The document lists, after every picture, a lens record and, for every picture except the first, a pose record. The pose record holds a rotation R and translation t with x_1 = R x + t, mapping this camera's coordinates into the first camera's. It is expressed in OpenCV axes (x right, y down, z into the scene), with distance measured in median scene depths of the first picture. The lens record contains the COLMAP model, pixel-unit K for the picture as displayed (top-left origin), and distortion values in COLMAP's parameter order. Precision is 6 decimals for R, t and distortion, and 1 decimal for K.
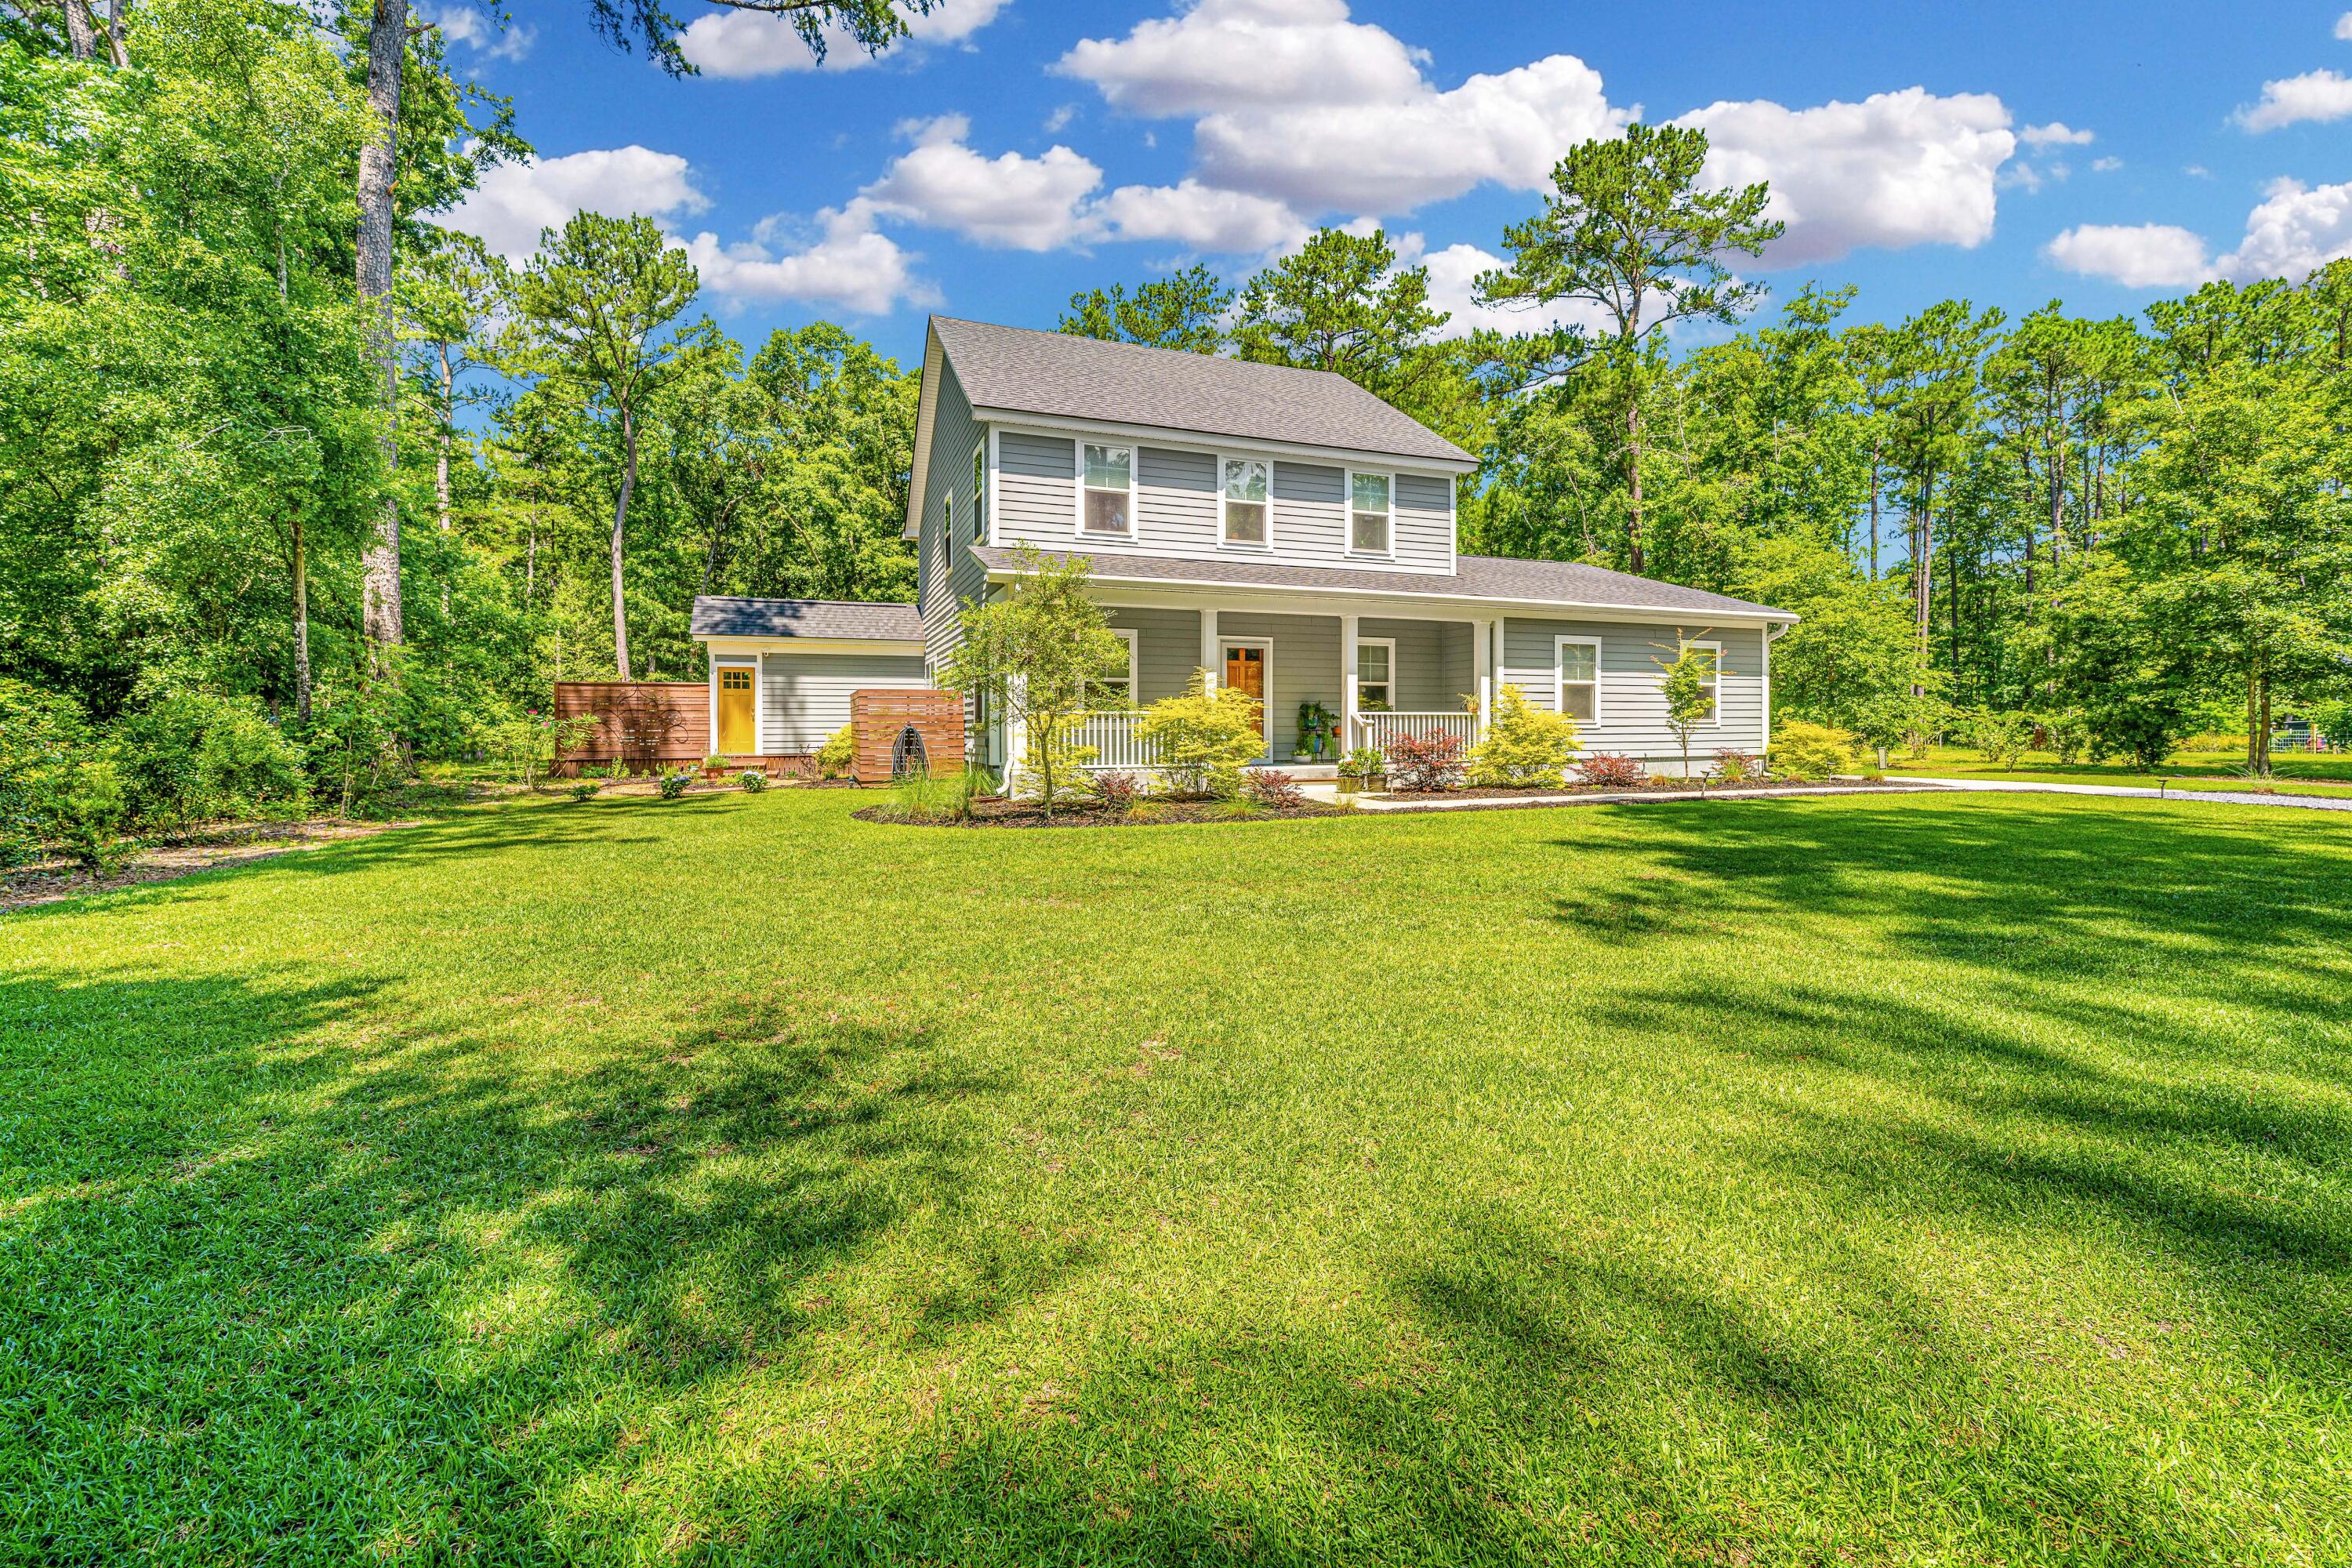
lens RADIAL K [[939.6, 0, 1188.7], [0, 939.6, 785.0], [0, 0, 1]] dist [-0.001065, 0.000285]
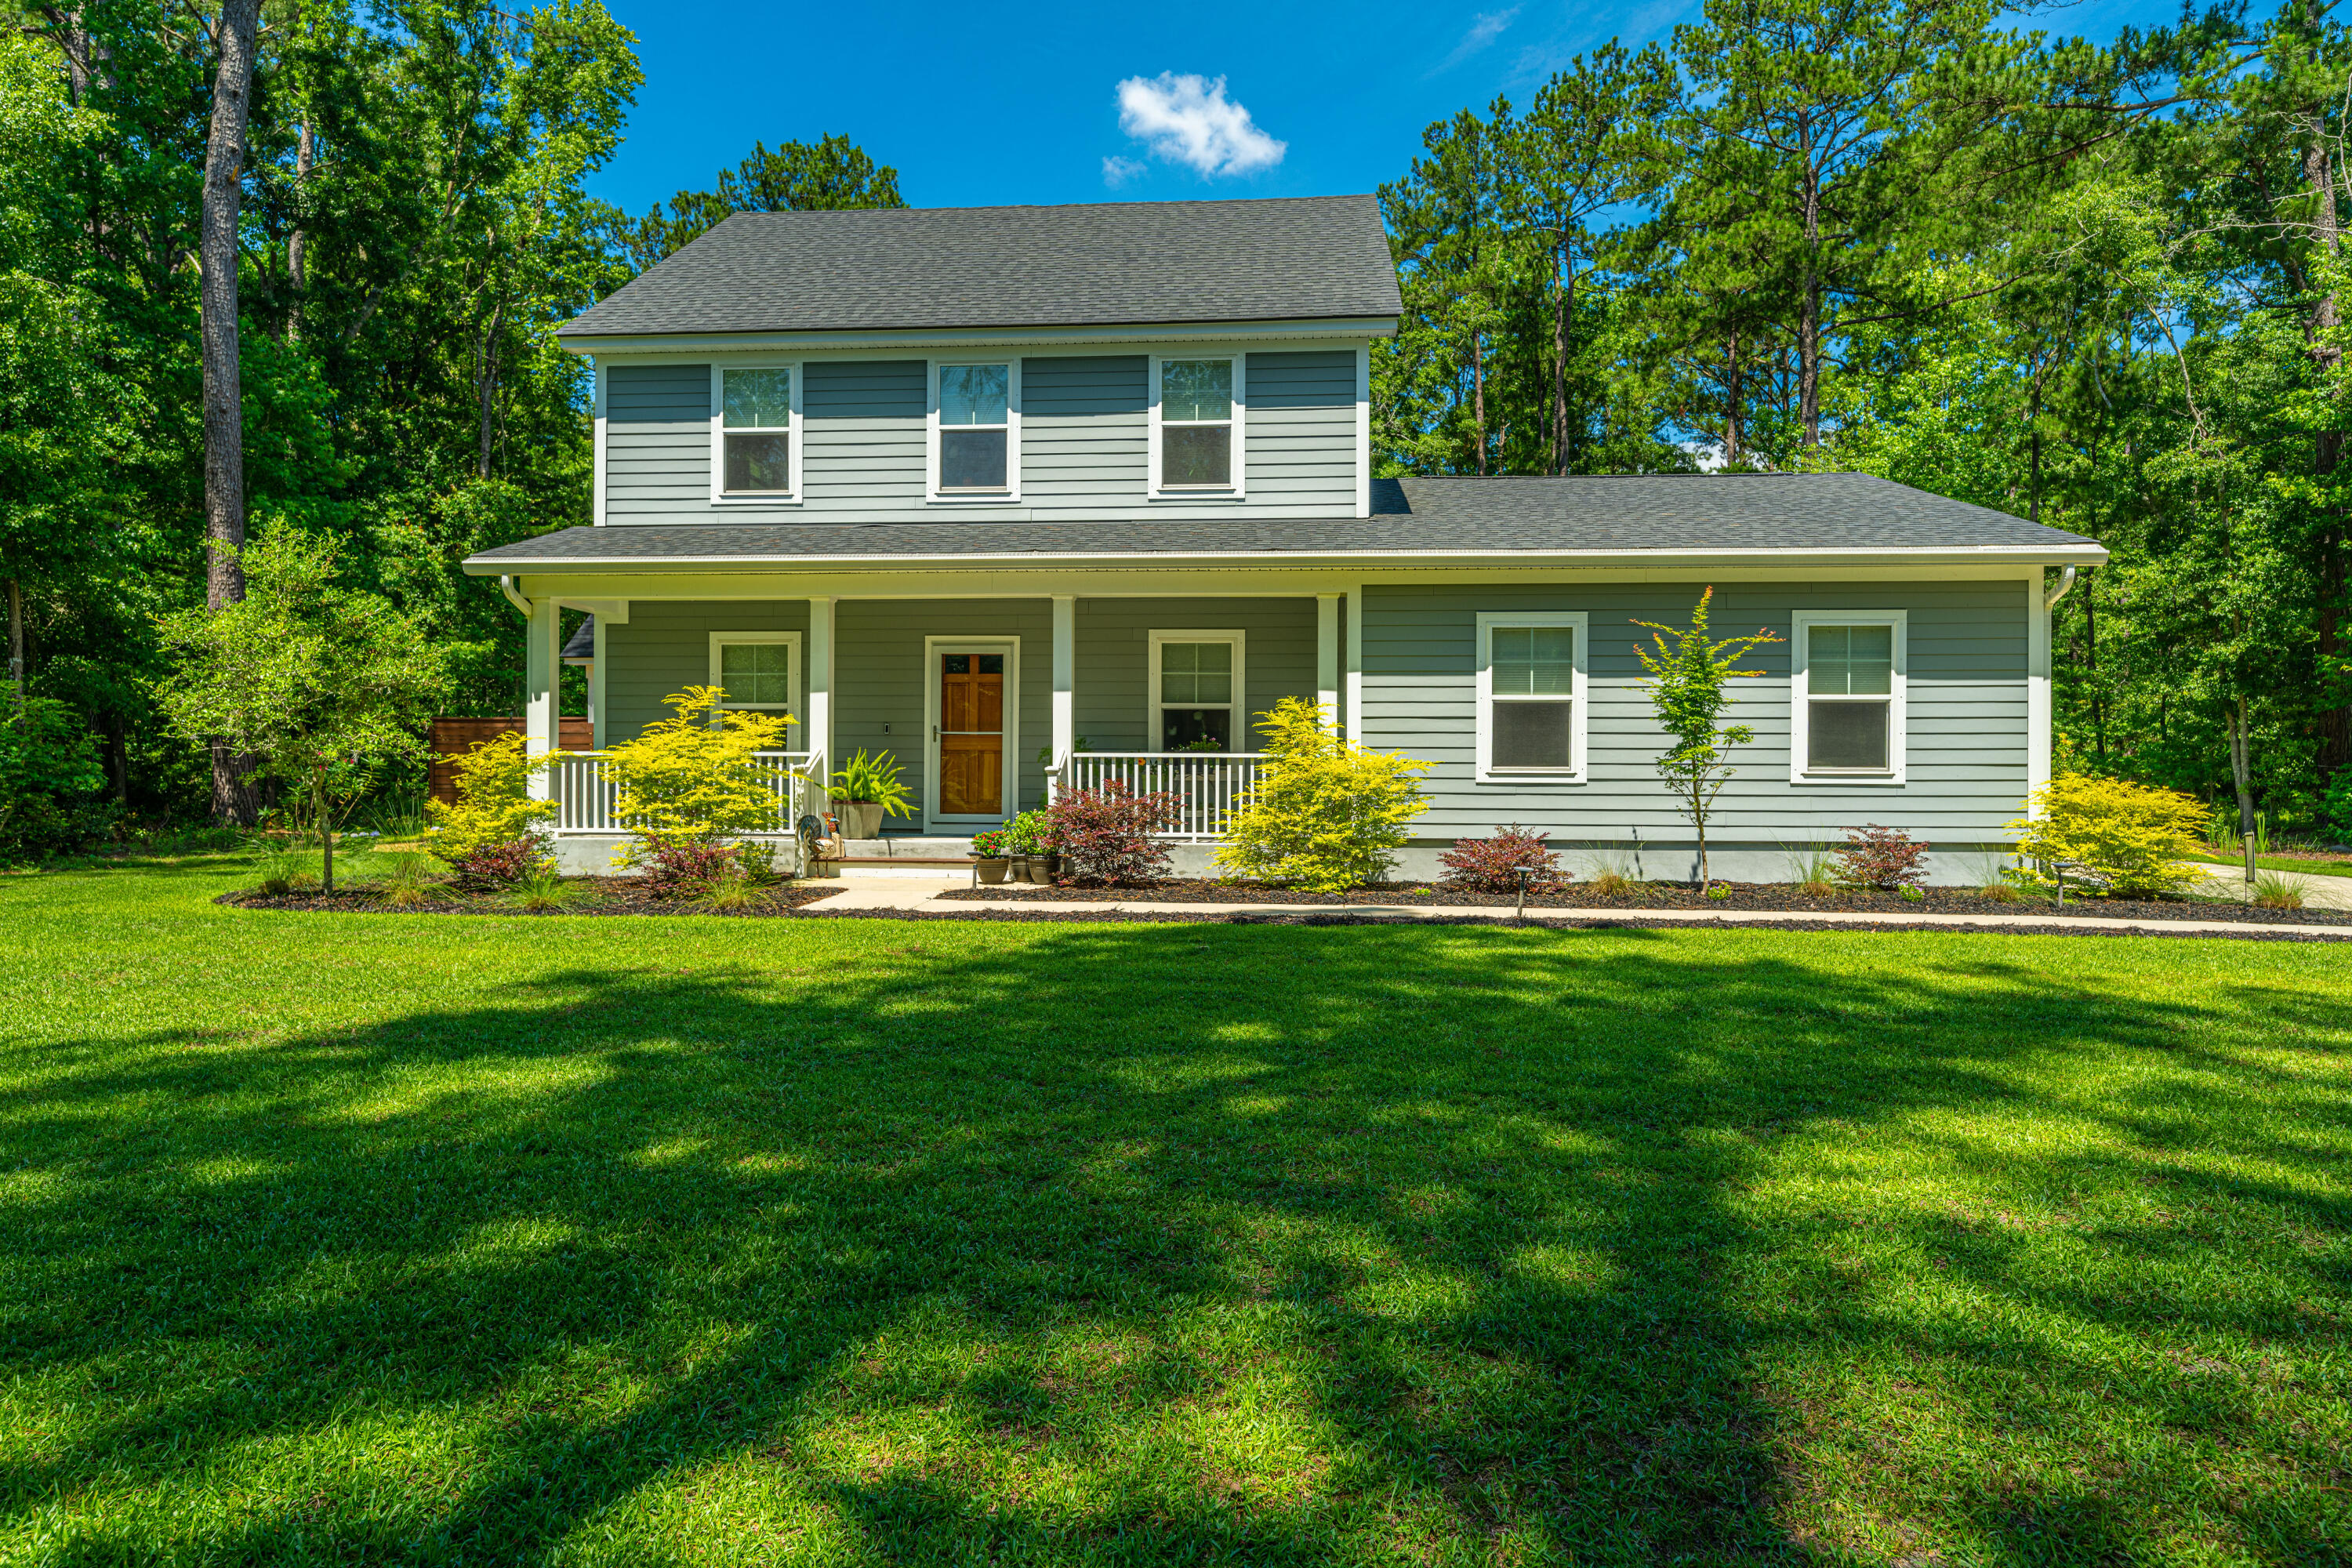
lens RADIAL K [[1356.4, 0, 1175.7], [0, 1356.4, 884.5], [0, 0, 1]] dist [0.002060, -0.000309]
pose [[0.901896, 0.041281, -0.429976, 0.576367], [-0.034667, 0.999129, 0.023208, -0.013485], [0.430560, -0.006025, 0.902542, 0.208950]]
